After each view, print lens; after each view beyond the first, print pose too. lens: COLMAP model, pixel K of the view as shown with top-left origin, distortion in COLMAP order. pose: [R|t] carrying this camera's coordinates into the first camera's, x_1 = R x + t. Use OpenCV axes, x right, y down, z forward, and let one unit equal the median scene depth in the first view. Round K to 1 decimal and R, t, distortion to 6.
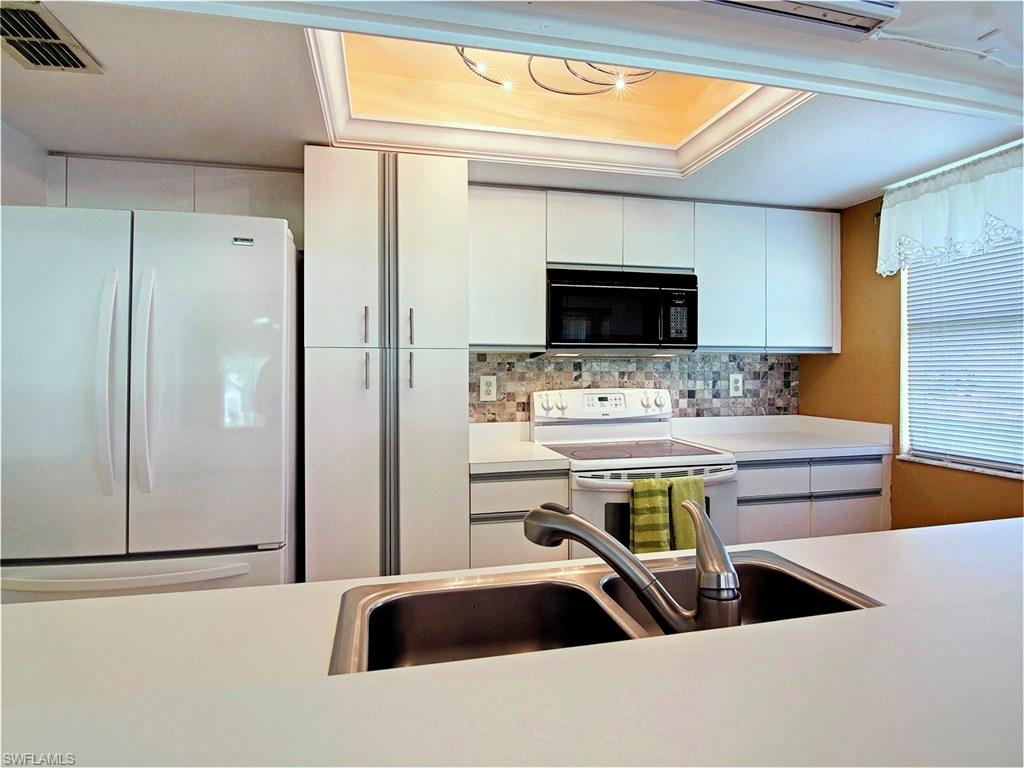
lens RADIAL K [[544.9, 0, 508.2], [0, 544.9, 377.1], [0, 0, 1]] dist [-0.025350, -0.001057]
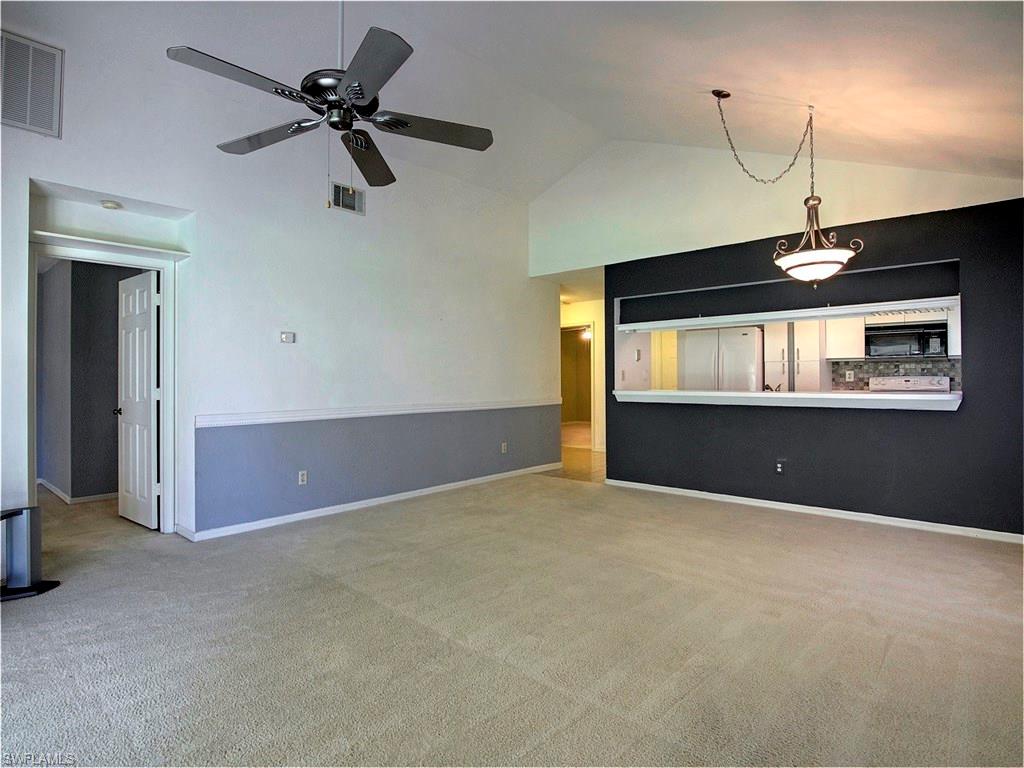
lens RADIAL K [[544.9, 0, 514.1], [0, 544.9, 378.7], [0, 0, 1]] dist [-0.025350, -0.001057]
pose [[0.567891, 0.000286, -0.823104, 1.066050], [-0.007280, 0.999963, -0.004676, 0.053605], [0.823072, 0.008648, 0.567872, -1.539916]]
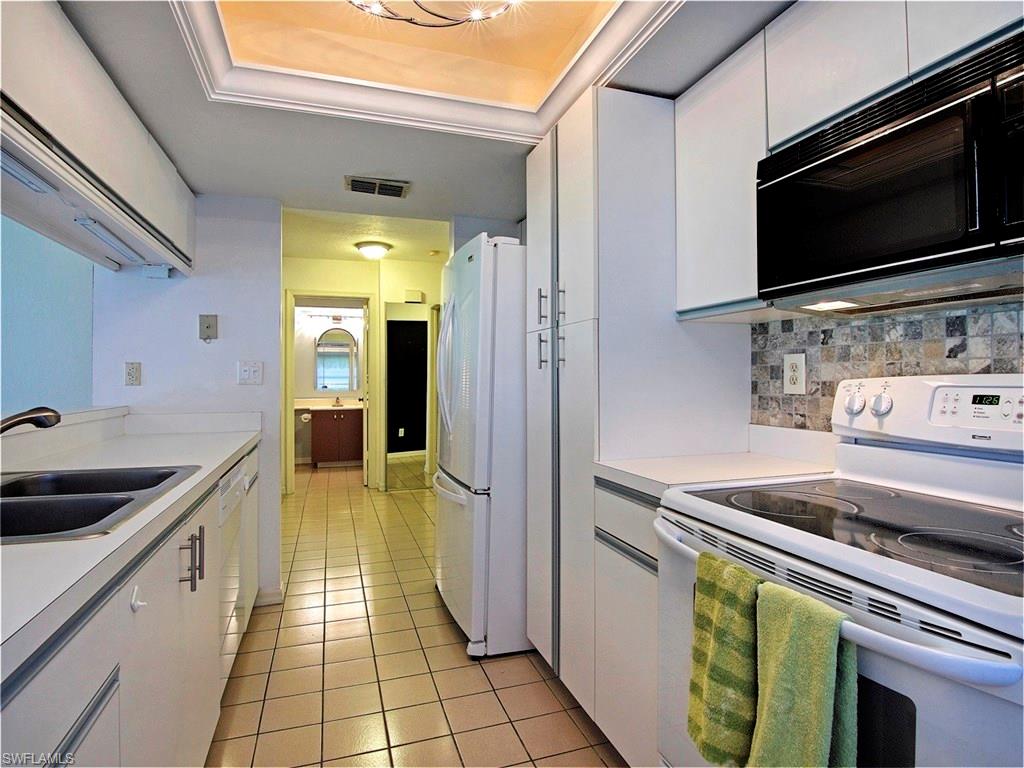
lens RADIAL K [[544.9, 0, 512.8], [0, 544.9, 377.6], [0, 0, 1]] dist [-0.025350, -0.001057]
pose [[0.106386, 0.002098, -0.994323, 0.545458], [-0.006827, 0.999976, 0.001379, 0.025904], [0.994301, 0.006642, 0.106398, 0.607971]]
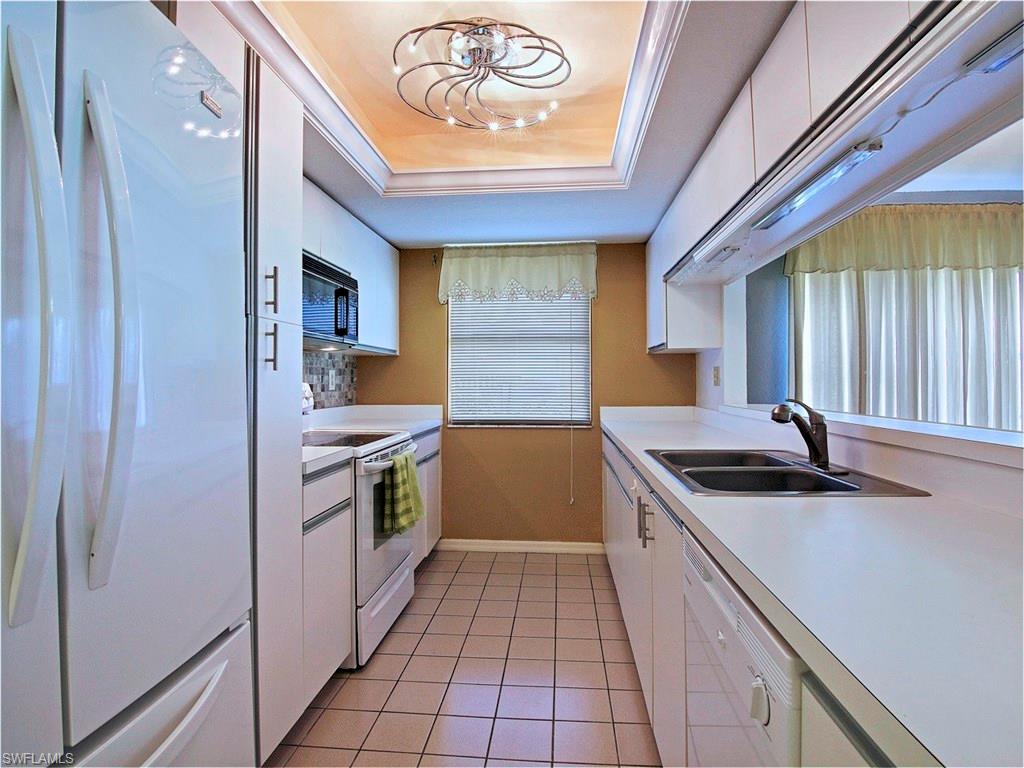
lens RADIAL K [[544.9, 0, 510.9], [0, 544.9, 379.7], [0, 0, 1]] dist [-0.025350, -0.001057]
pose [[0.301800, 0.005887, 0.953353, -0.602538], [0.014692, 0.999833, -0.010825, 0.035410], [-0.953258, 0.017273, 0.301663, 0.342916]]
